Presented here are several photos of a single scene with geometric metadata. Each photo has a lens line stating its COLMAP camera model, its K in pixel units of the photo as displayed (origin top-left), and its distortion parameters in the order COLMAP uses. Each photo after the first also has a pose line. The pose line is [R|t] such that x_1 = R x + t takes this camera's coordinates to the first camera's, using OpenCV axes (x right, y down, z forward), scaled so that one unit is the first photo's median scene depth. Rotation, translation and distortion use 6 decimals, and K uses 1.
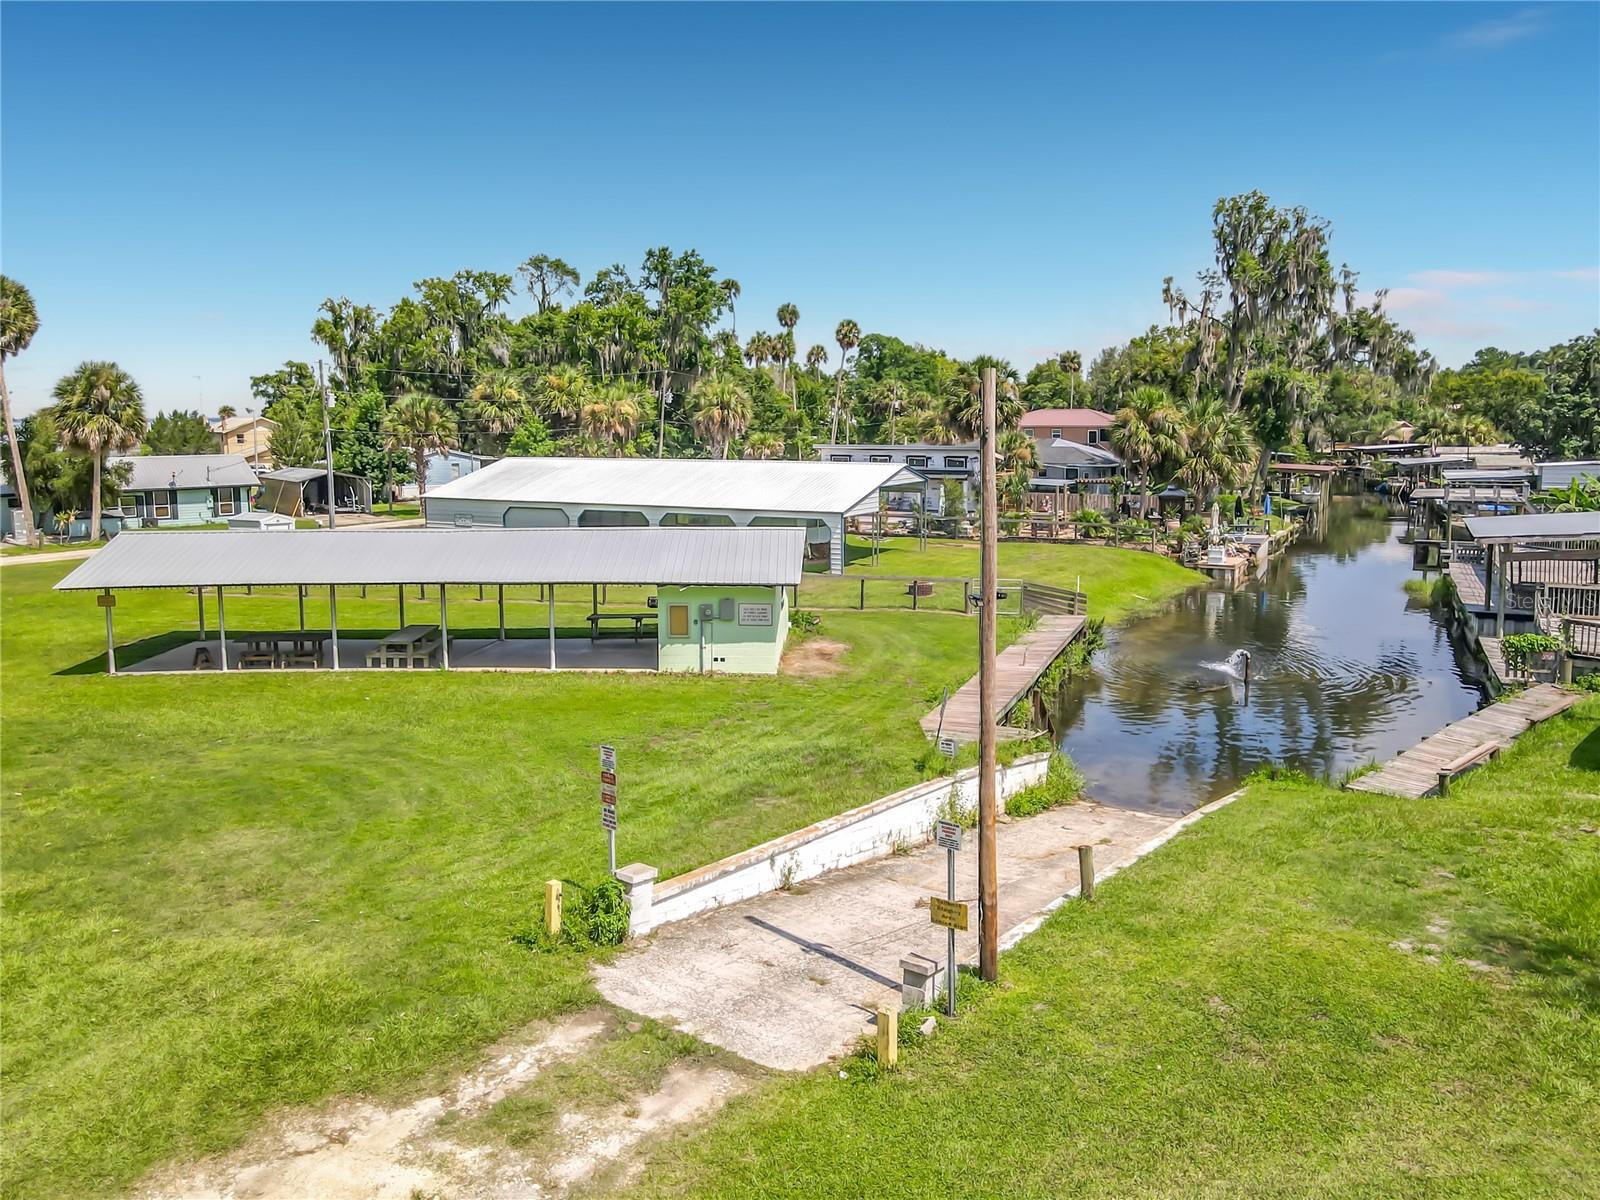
lens RADIAL K [[1203.1, 0, 807.7], [0, 1203.1, 577.6], [0, 0, 1]] dist [0.001375, 0.008116]
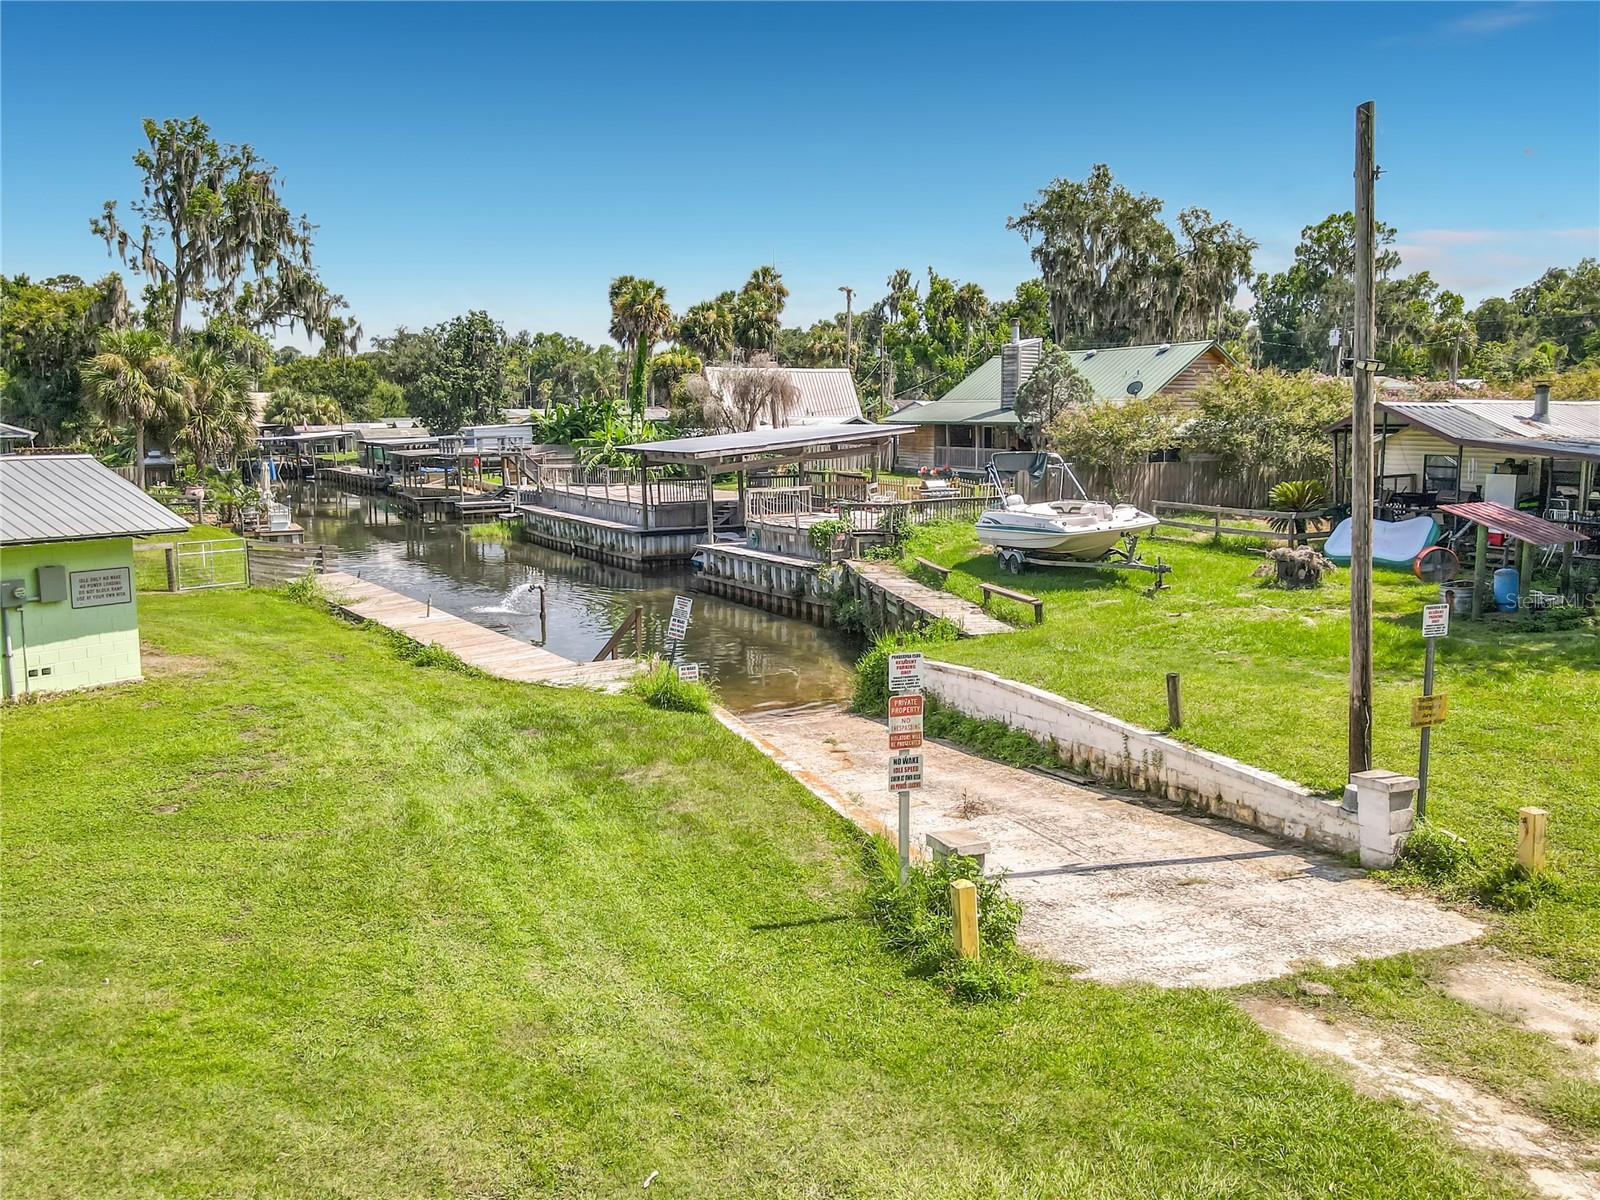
lens RADIAL K [[1203.1, 0, 807.7], [0, 1203.1, 577.6], [0, 0, 1]] dist [0.001375, 0.008116]
pose [[0.542803, -0.110070, 0.832616, -0.270974], [0.113417, 0.991900, 0.057188, 0.023869], [-0.832167, 0.063391, 0.550891, 0.275536]]
